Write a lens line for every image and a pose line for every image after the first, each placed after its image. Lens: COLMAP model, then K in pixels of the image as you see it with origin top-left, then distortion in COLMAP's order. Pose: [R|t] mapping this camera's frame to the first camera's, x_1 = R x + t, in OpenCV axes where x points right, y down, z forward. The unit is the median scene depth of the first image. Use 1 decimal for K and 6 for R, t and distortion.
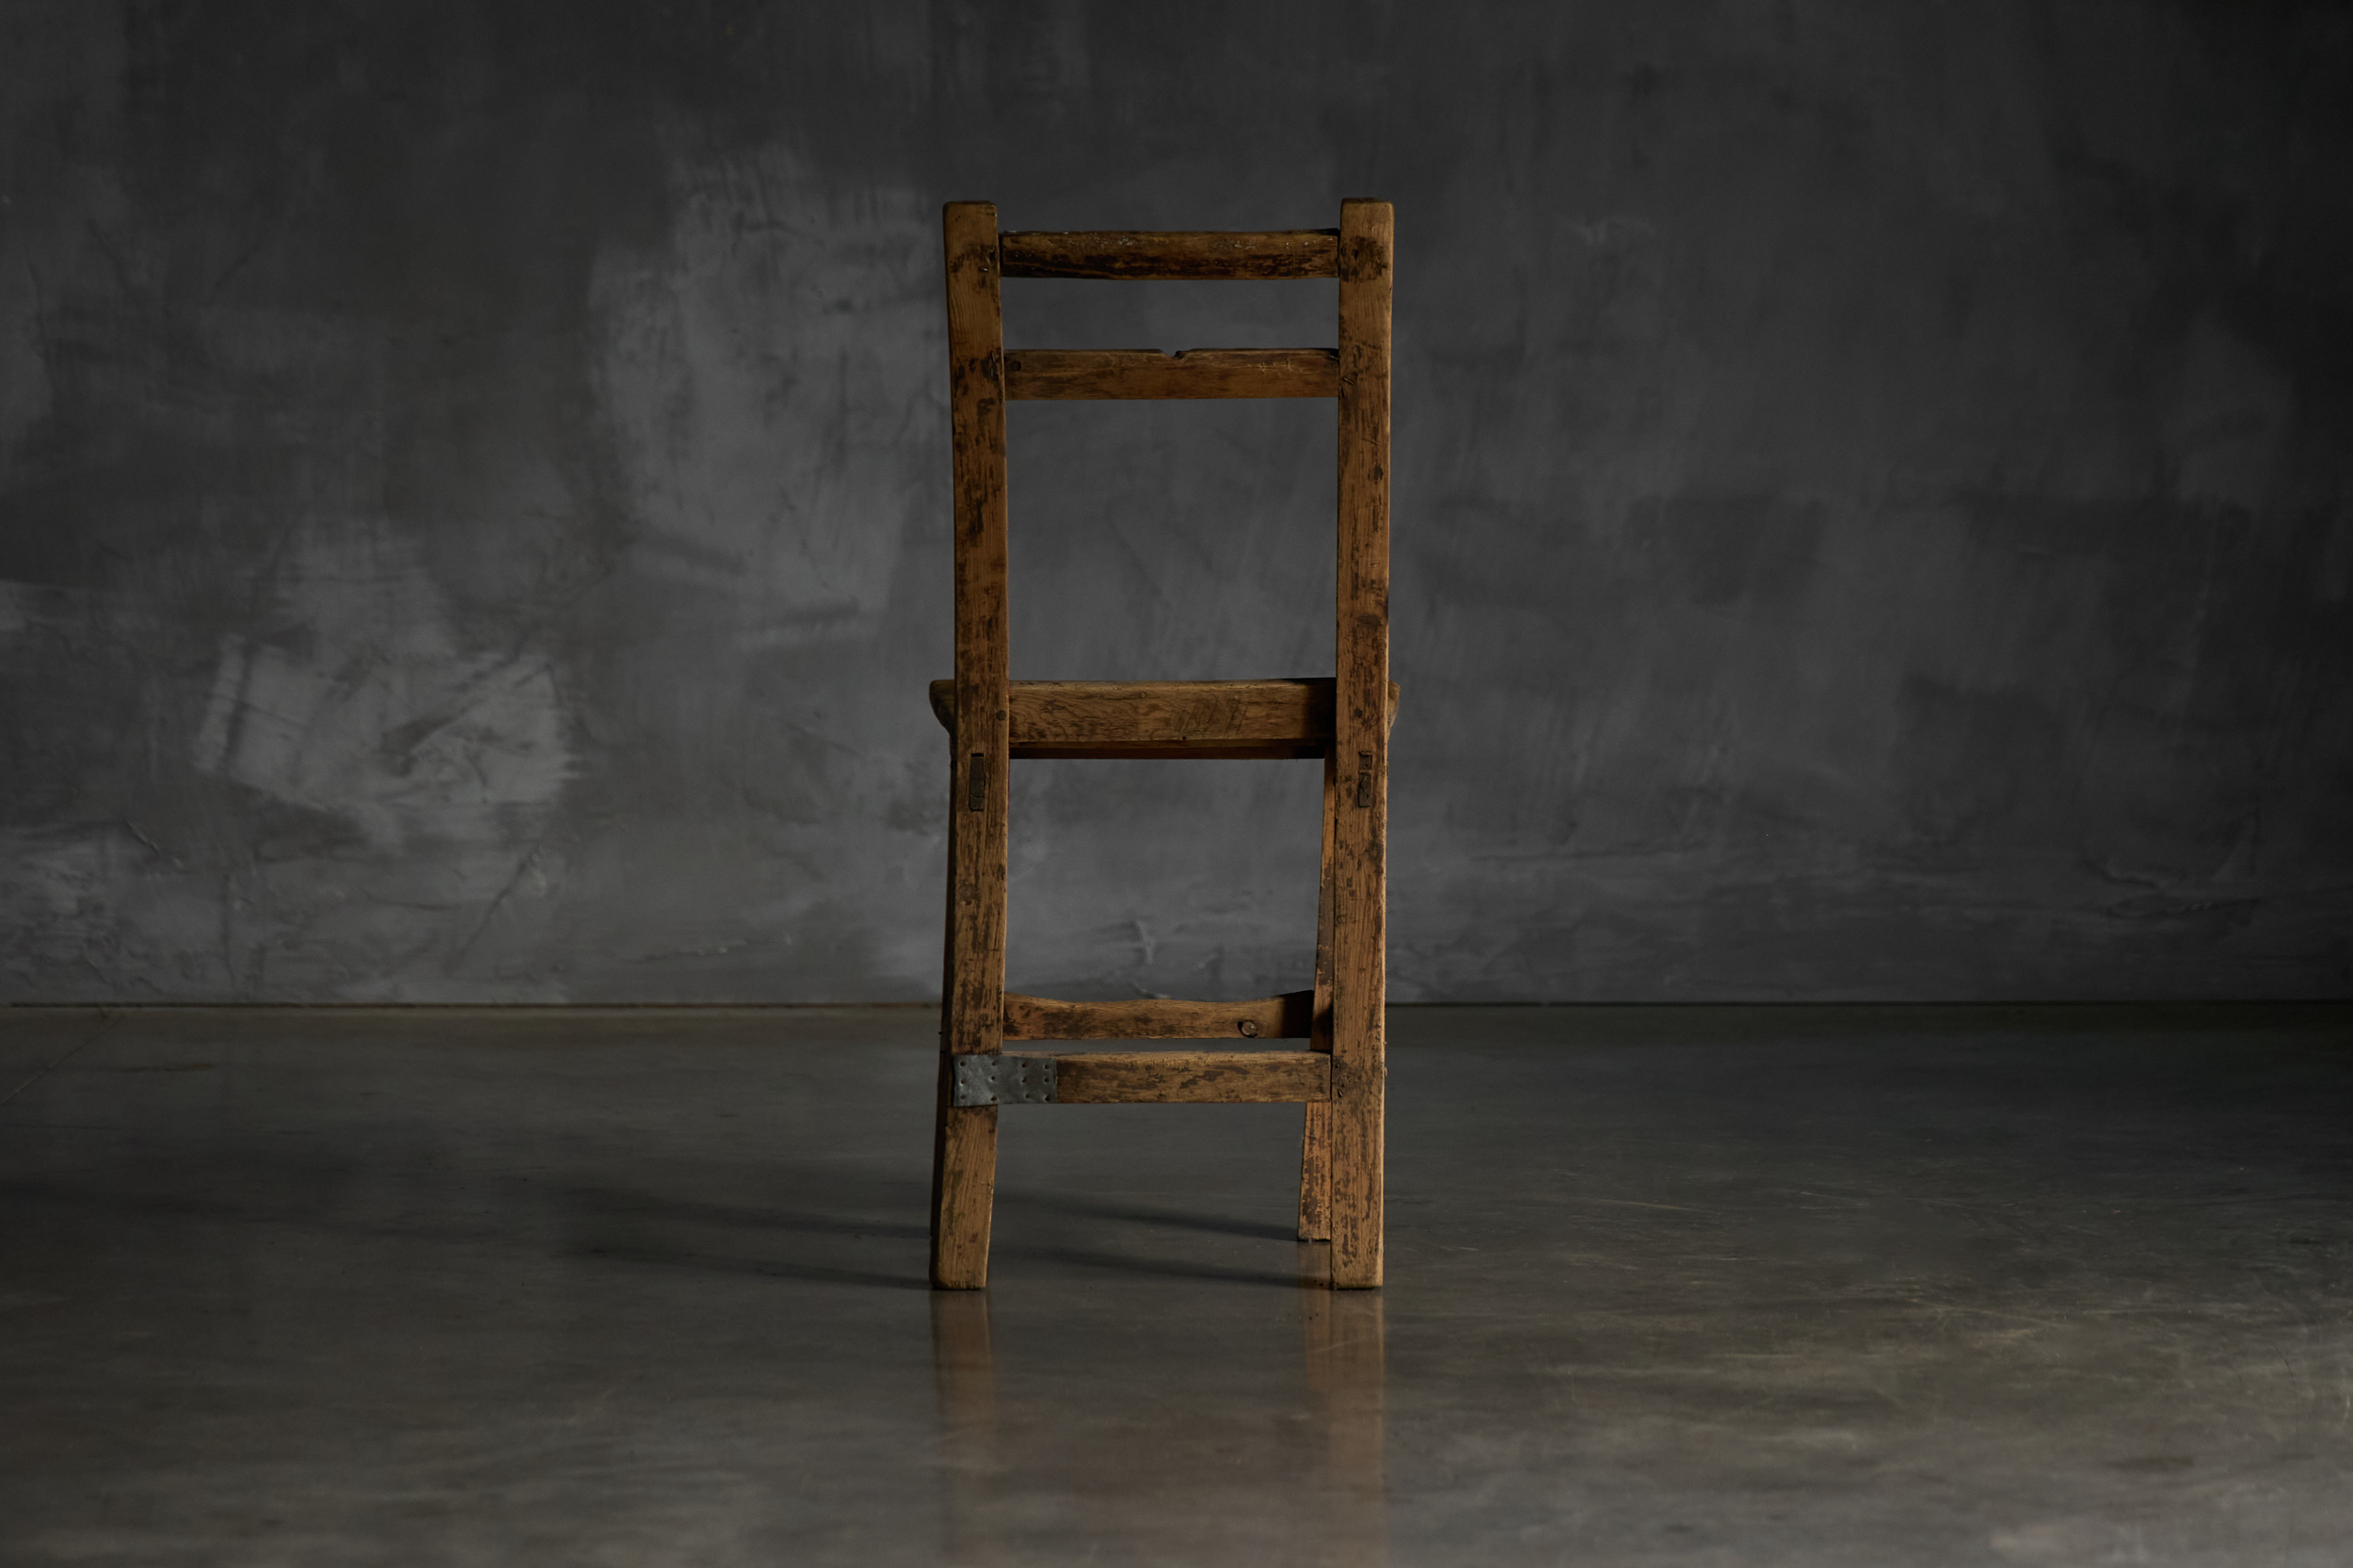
lens RADIAL K [[8620.5, 0, 1176.5], [0, 8620.5, 784.0], [0, 0, 1]] dist [0.058653, -2.993452]
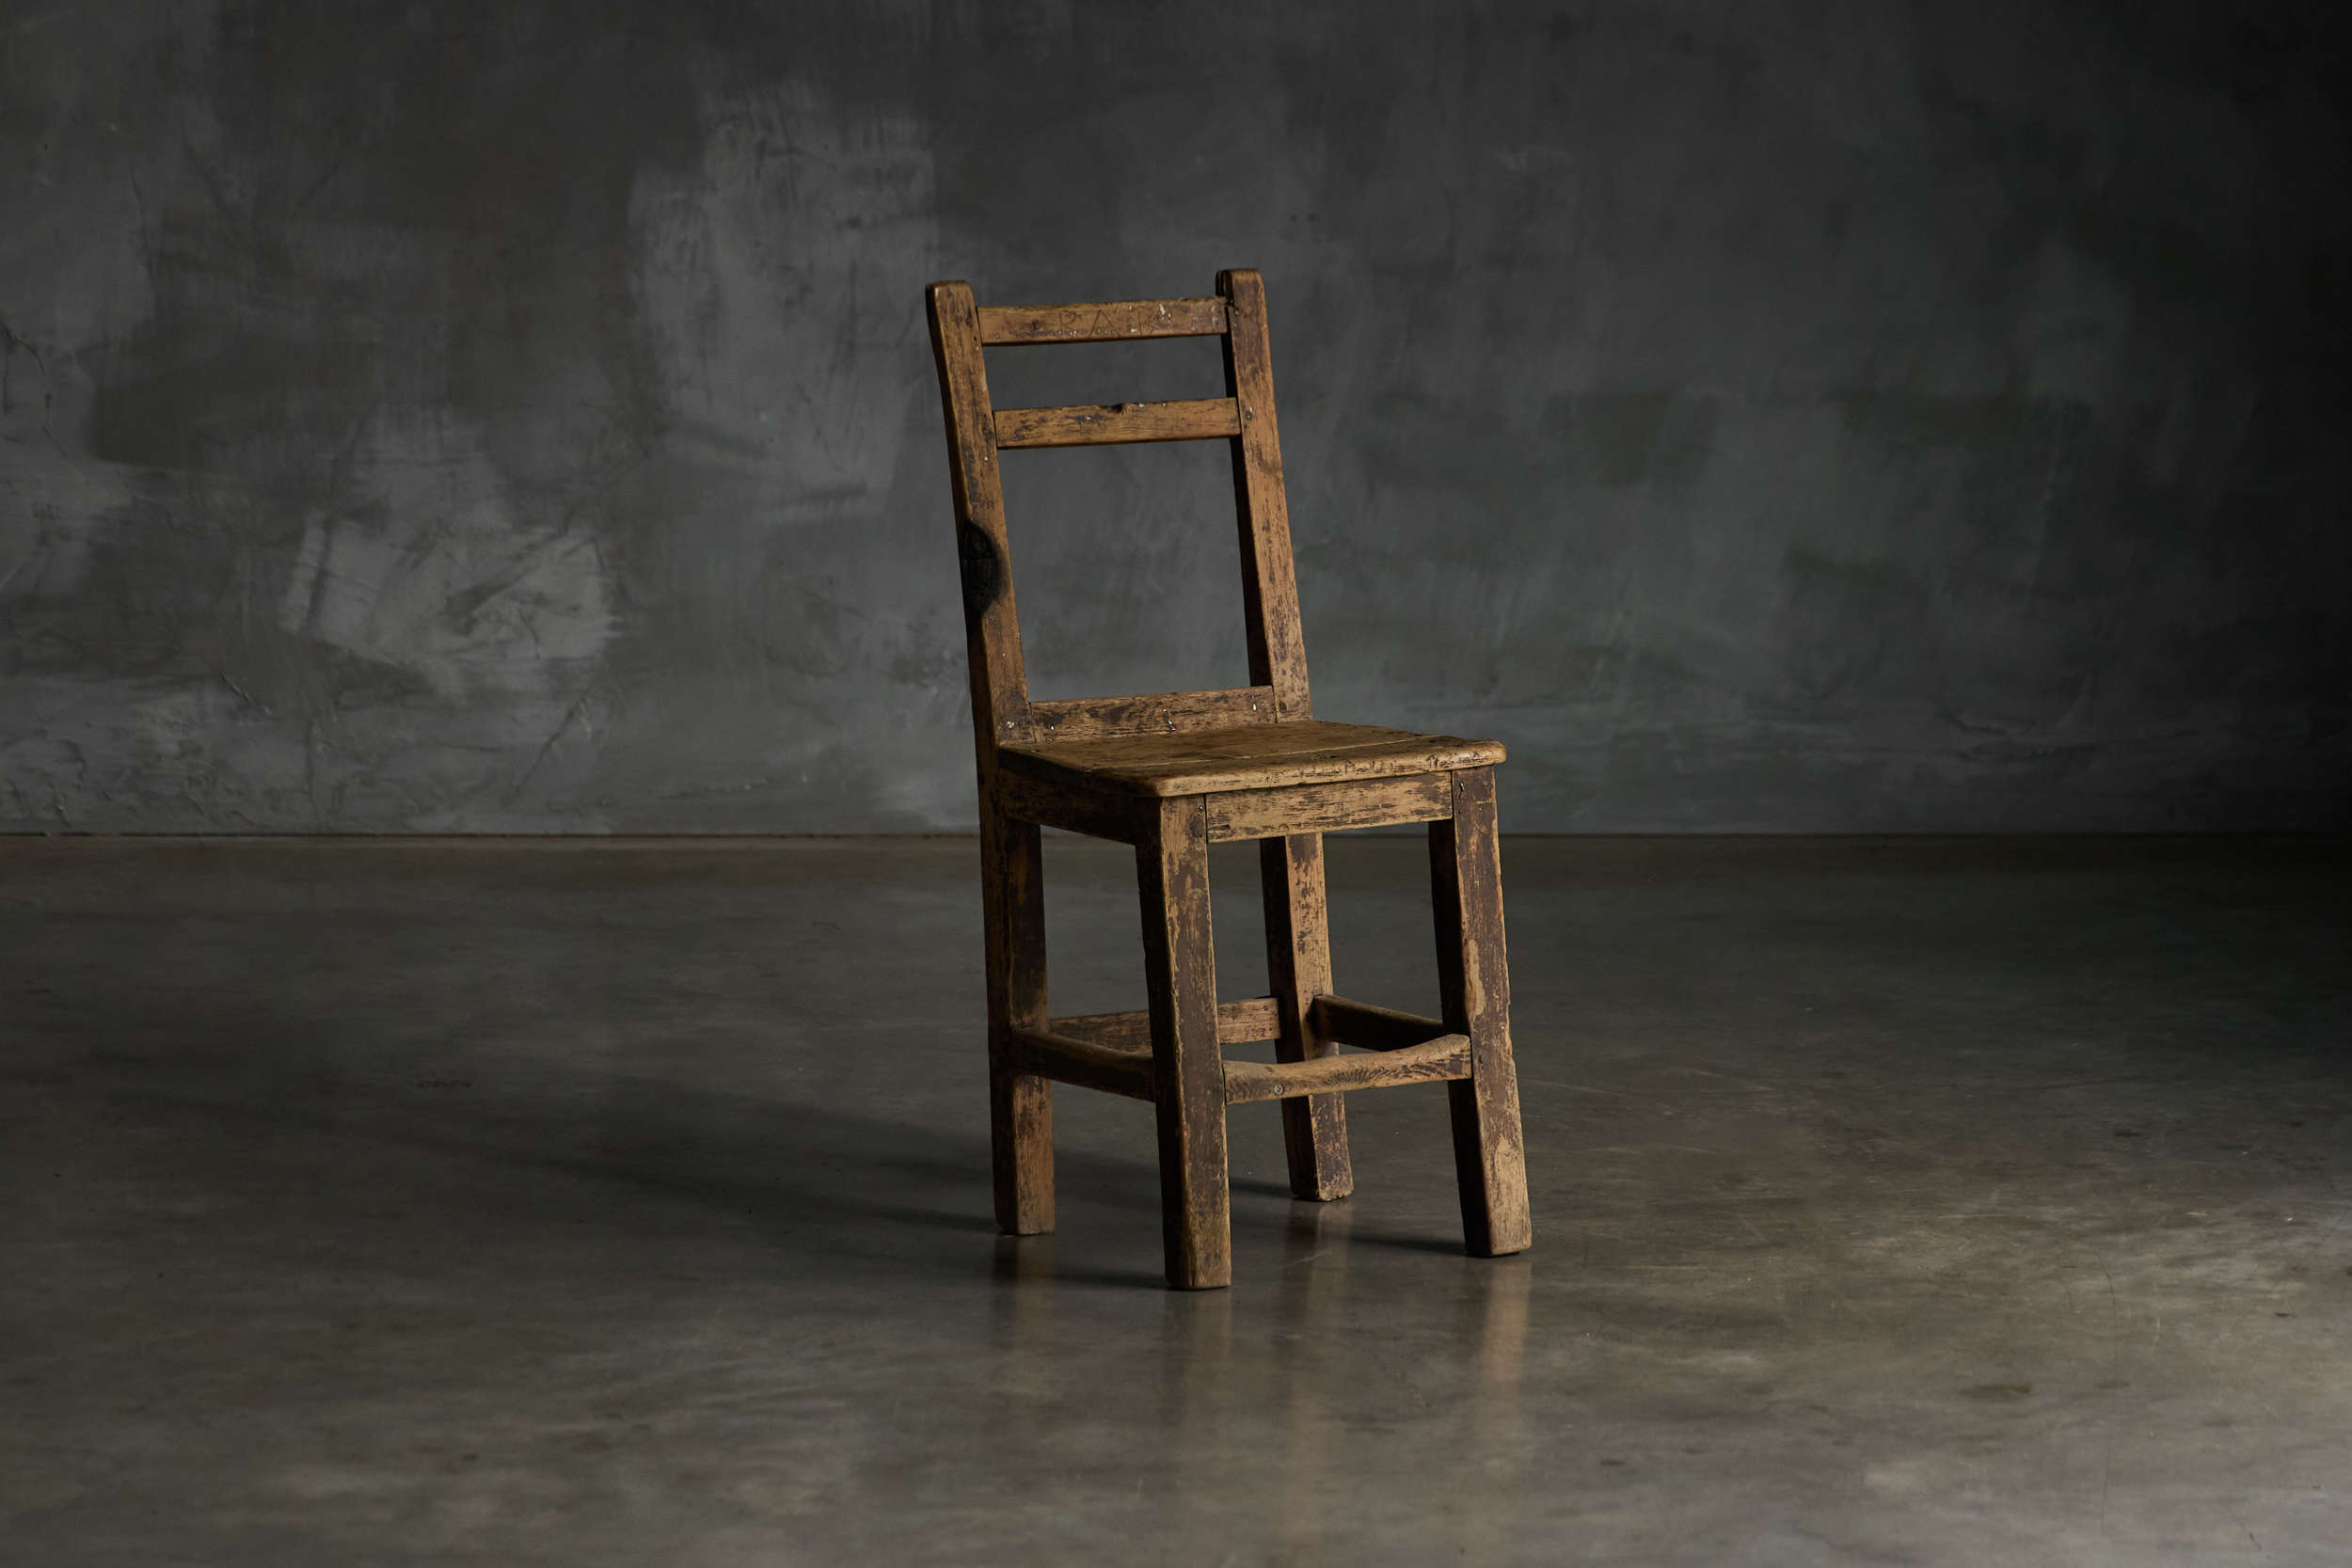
lens RADIAL K [[8616.1, 0, 1176.0], [0, 8616.1, 784.0], [0, 0, 1]] dist [0.058653, -2.993452]
pose [[0.999859, 0.001155, 0.016762, -0.015175], [-0.002229, 0.997937, 0.064158, -0.054551], [-0.016654, -0.064186, 0.997799, -0.135998]]
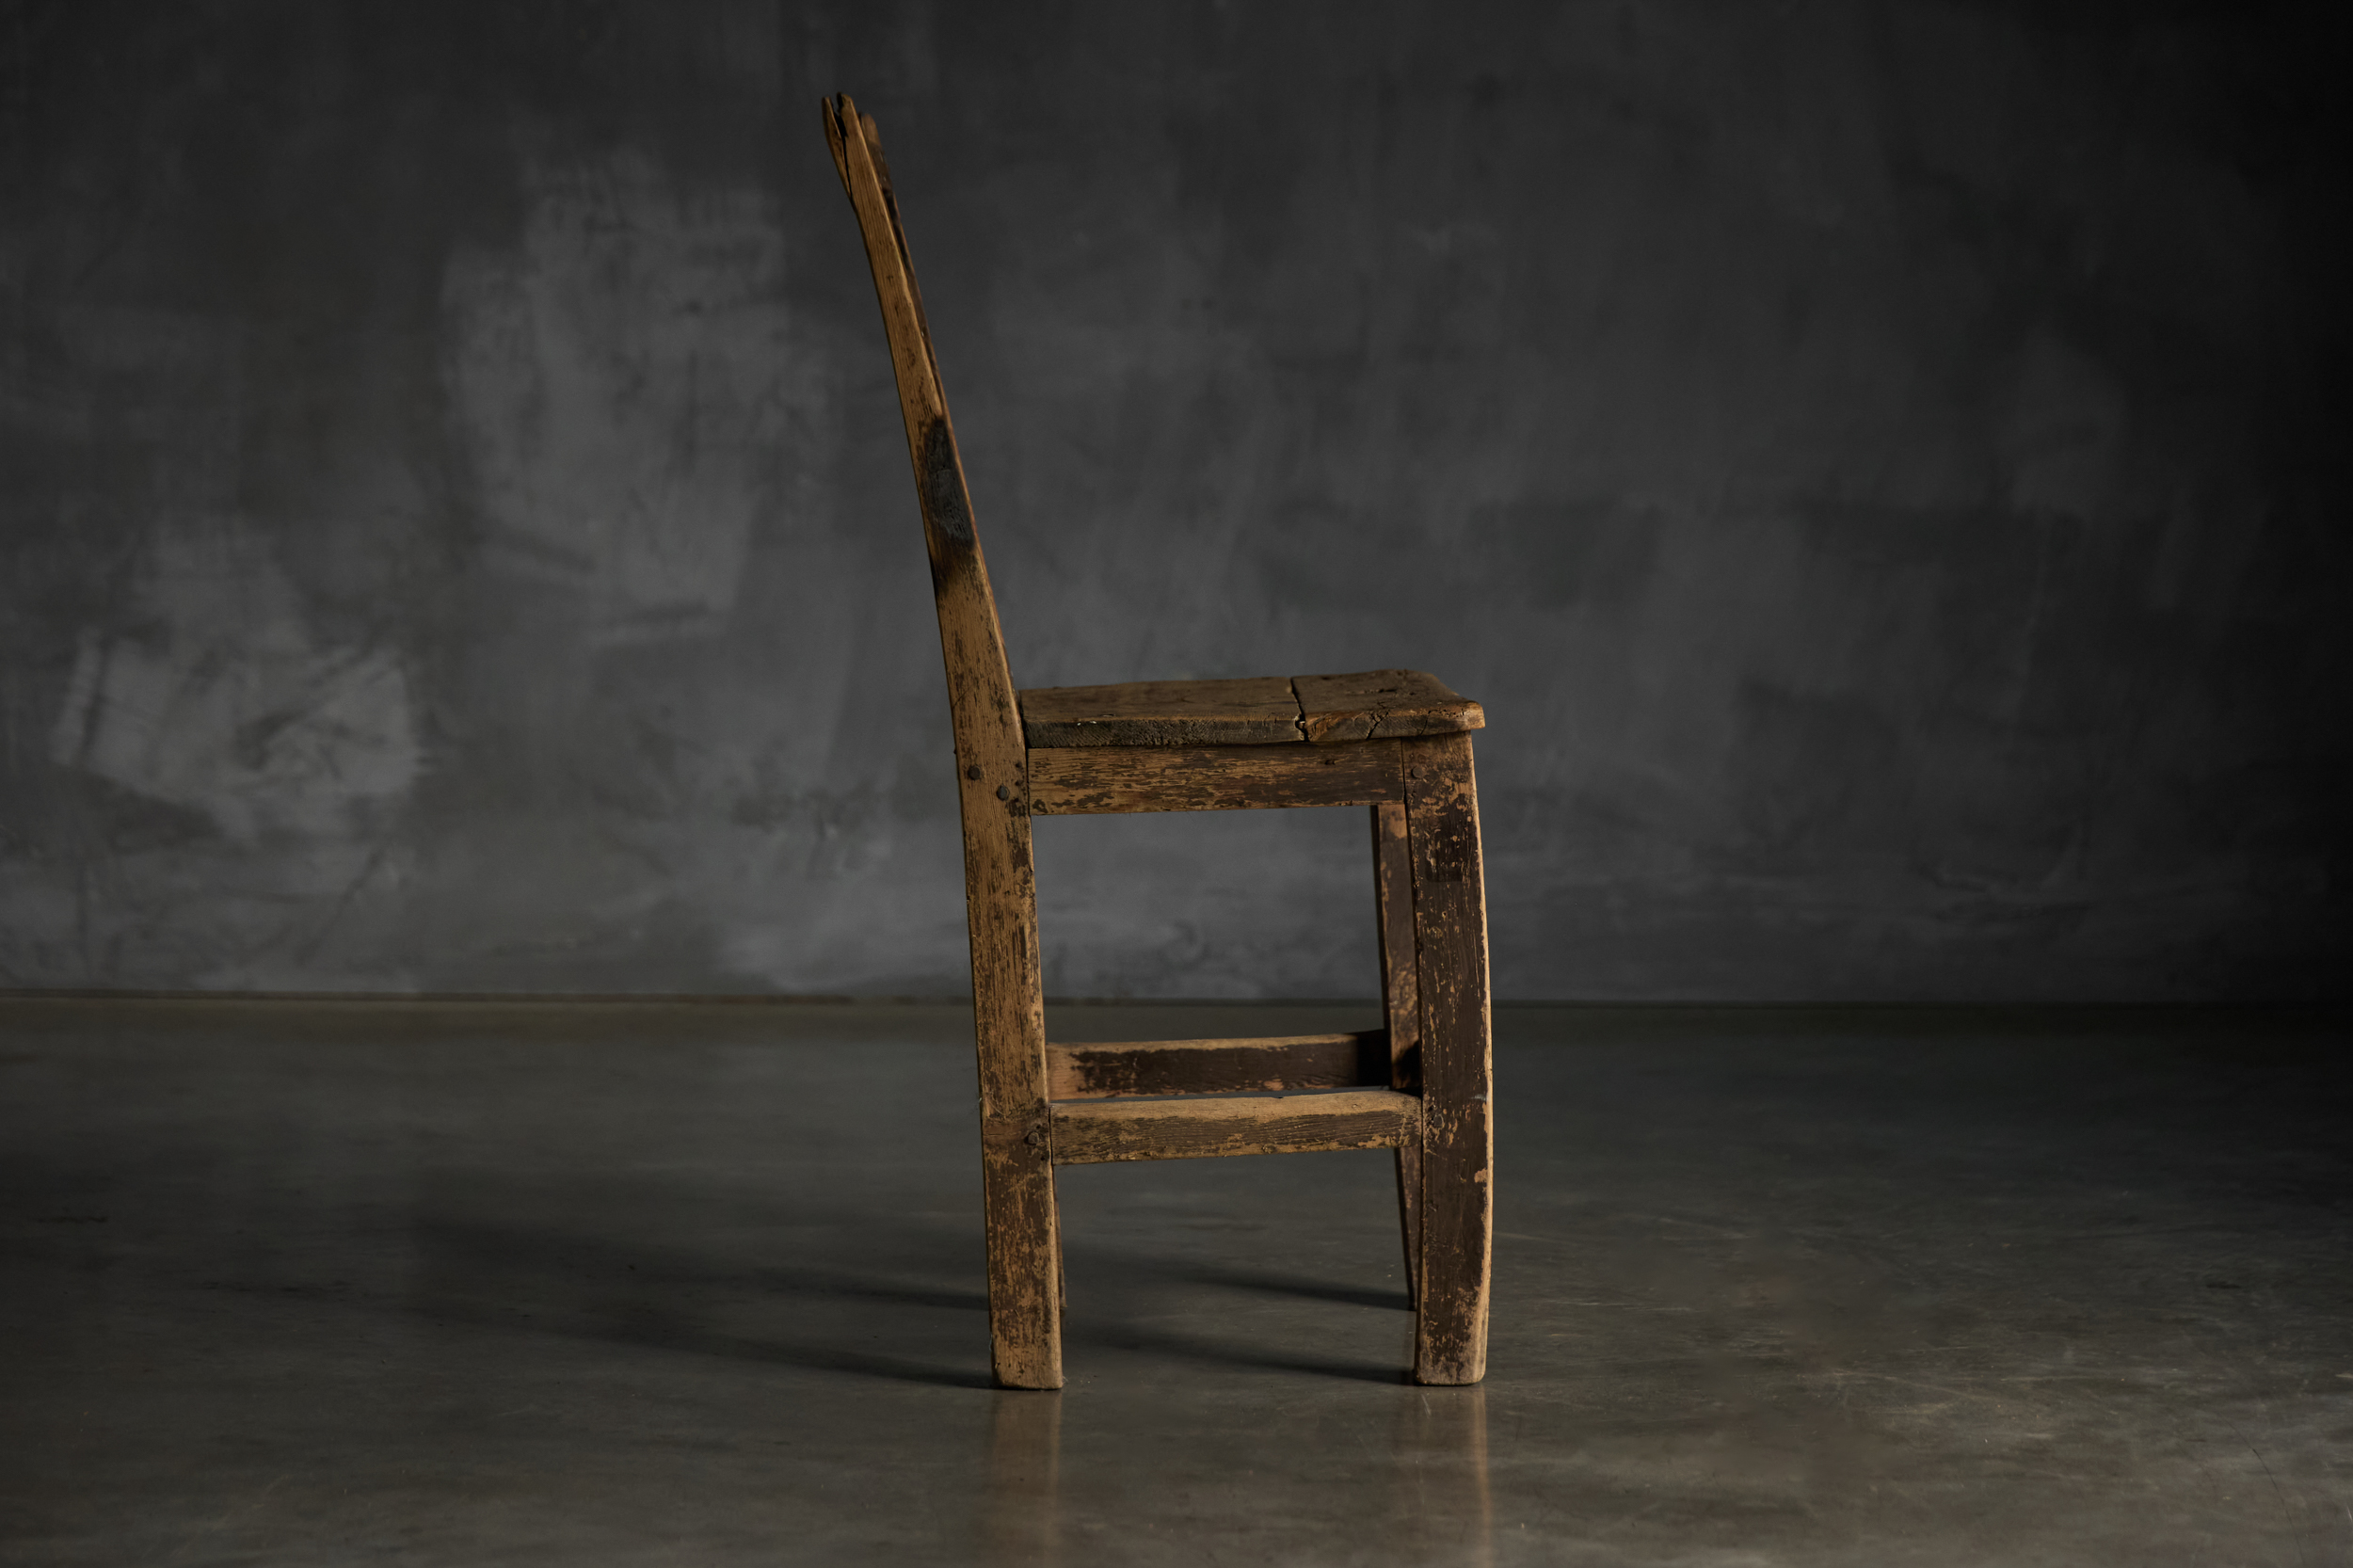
lens RADIAL K [[6304.3, 0, 1073.1], [0, 6304.3, 786.0], [0, 0, 1]] dist [-0.071208, -0.401695]
pose [[0.999965, 0.007154, -0.004401, 0.009564], [-0.007167, 0.999970, -0.002979, 0.002558], [0.004380, 0.003010, 0.999986, 0.261294]]
